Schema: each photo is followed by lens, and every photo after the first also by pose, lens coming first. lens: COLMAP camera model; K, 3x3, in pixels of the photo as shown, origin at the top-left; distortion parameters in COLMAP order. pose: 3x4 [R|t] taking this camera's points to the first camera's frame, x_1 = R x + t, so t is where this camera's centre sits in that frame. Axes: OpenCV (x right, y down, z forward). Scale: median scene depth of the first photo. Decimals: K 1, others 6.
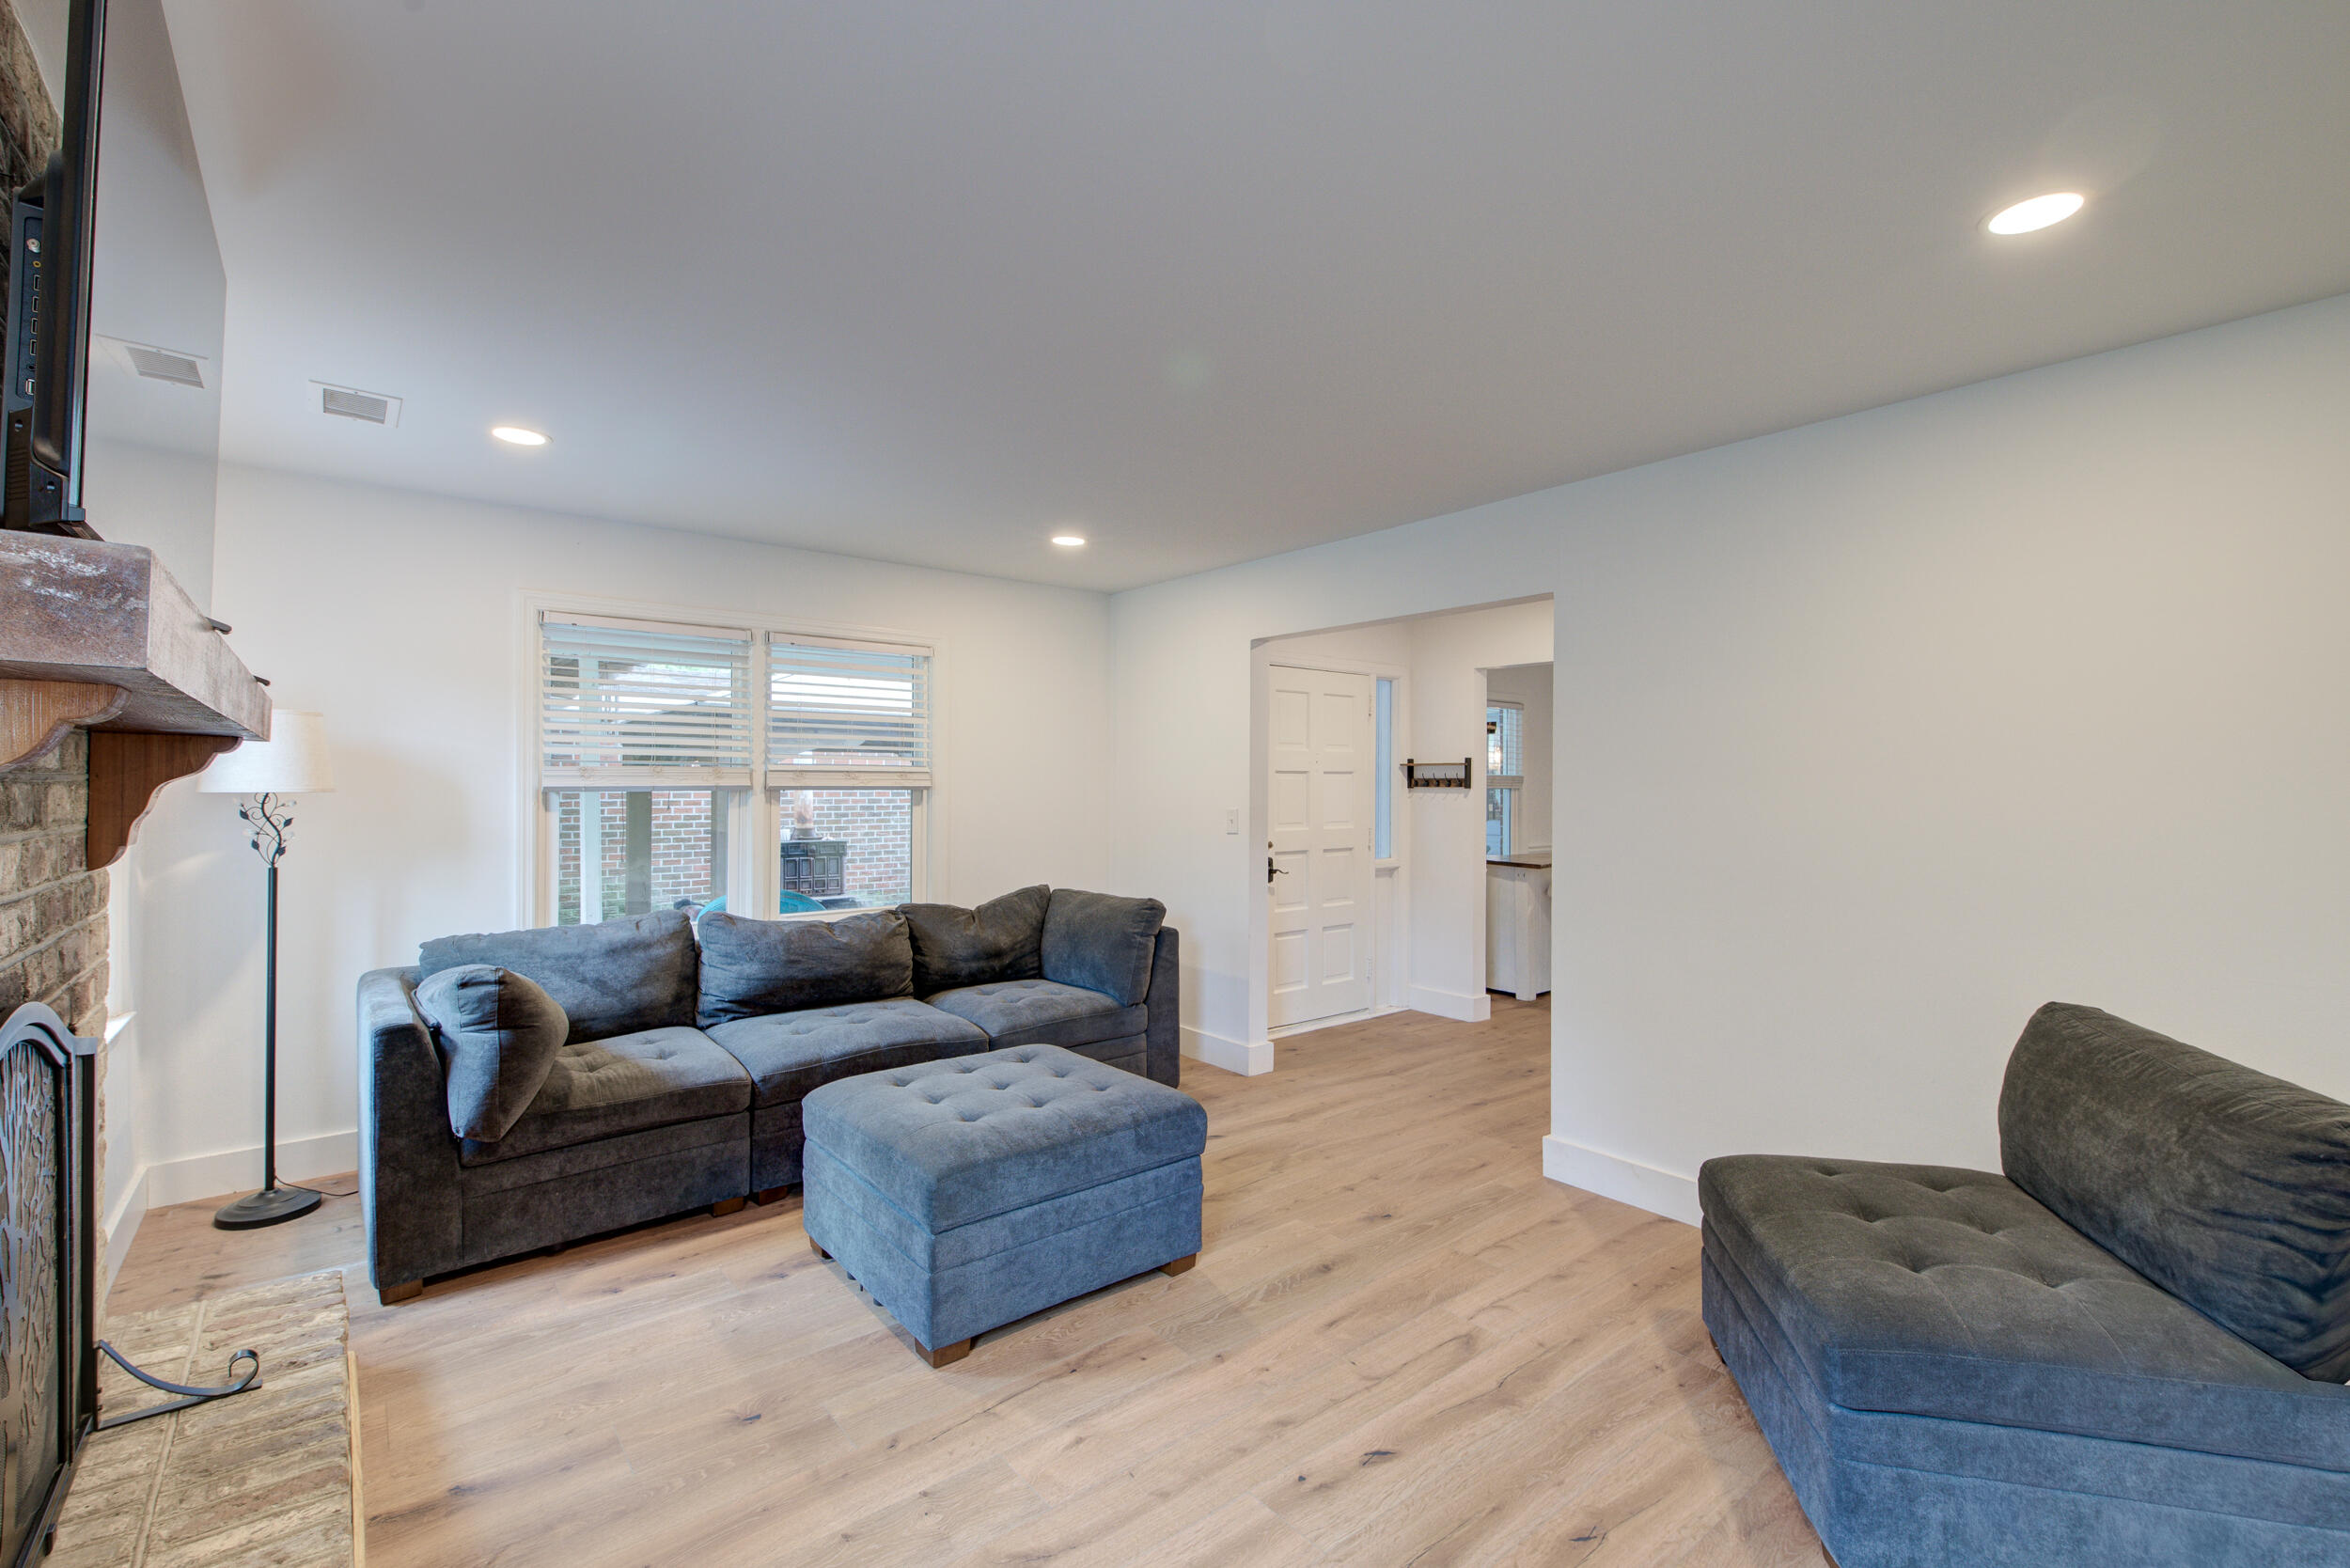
lens RADIAL K [[981.0, 0, 1175.0], [0, 981.0, 784.0], [0, 0, 1]] dist [0.008483, -0.000185]
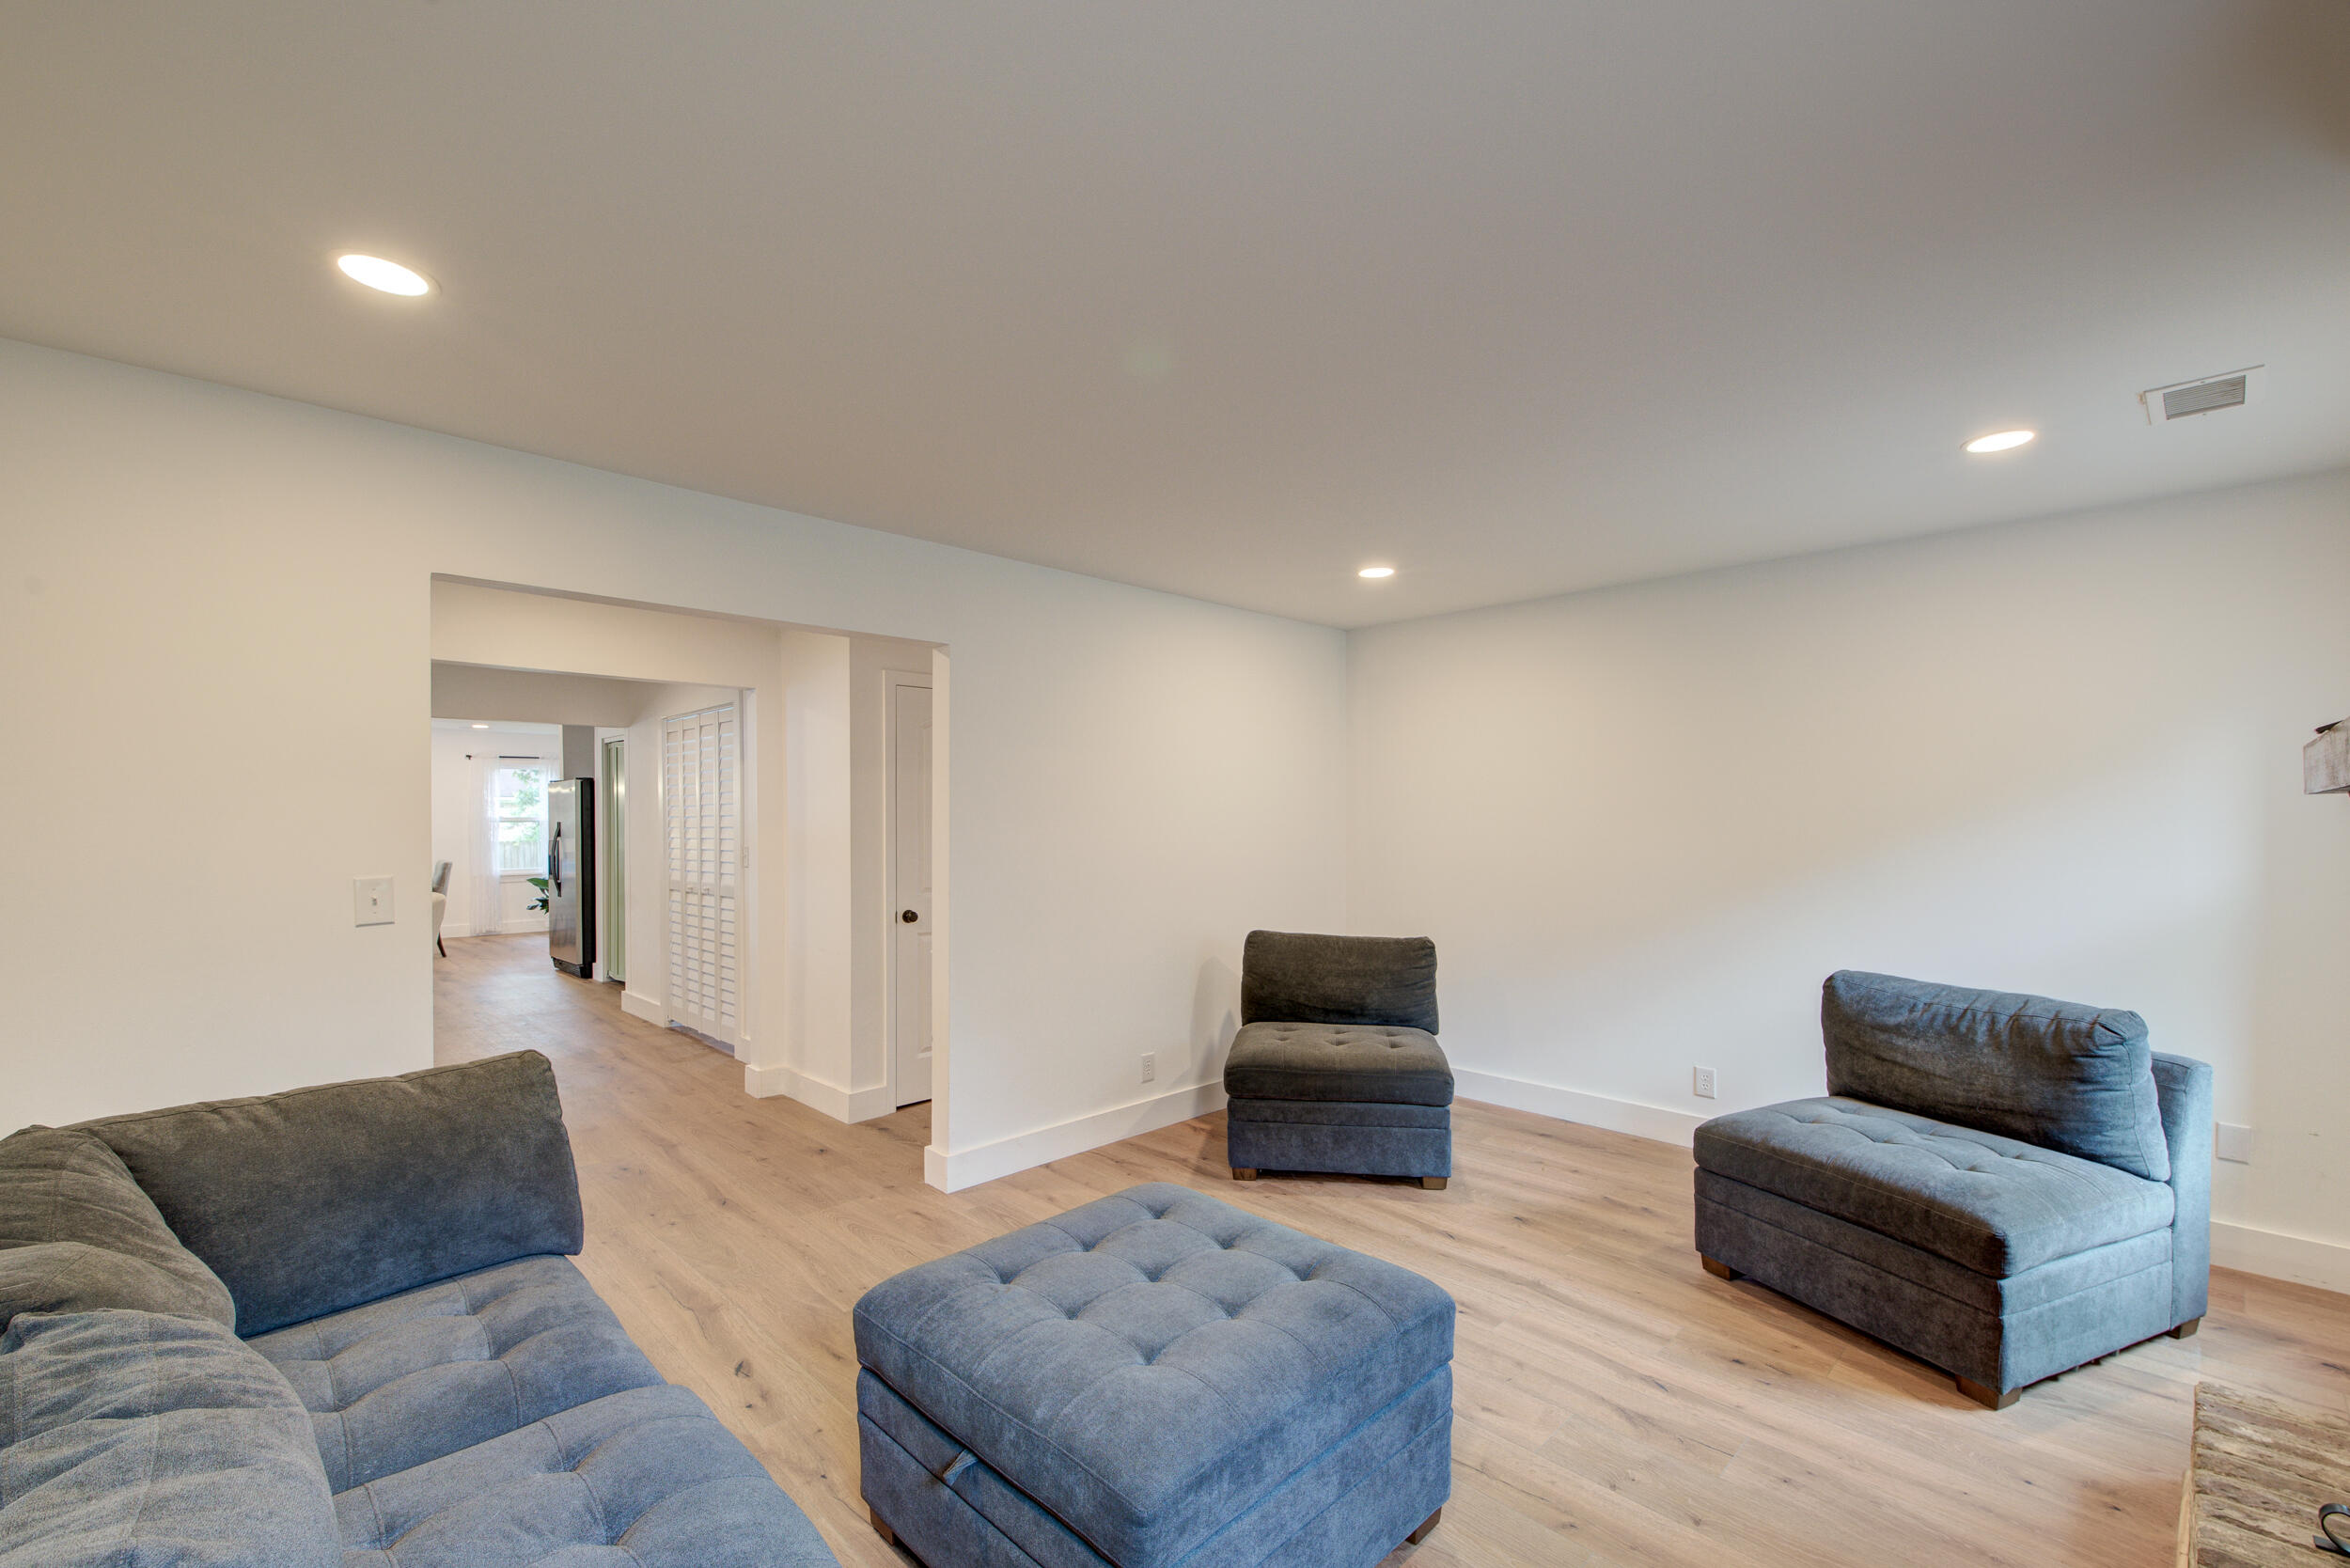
lens RADIAL K [[994.3, 0, 1170.7], [0, 994.3, 812.5], [0, 0, 1]] dist [0.028708, -0.013293]
pose [[-0.066307, -0.008169, 0.997766, -1.050041], [0.004332, 0.999955, 0.008475, -0.025163], [-0.997790, 0.004885, -0.066269, 1.237865]]
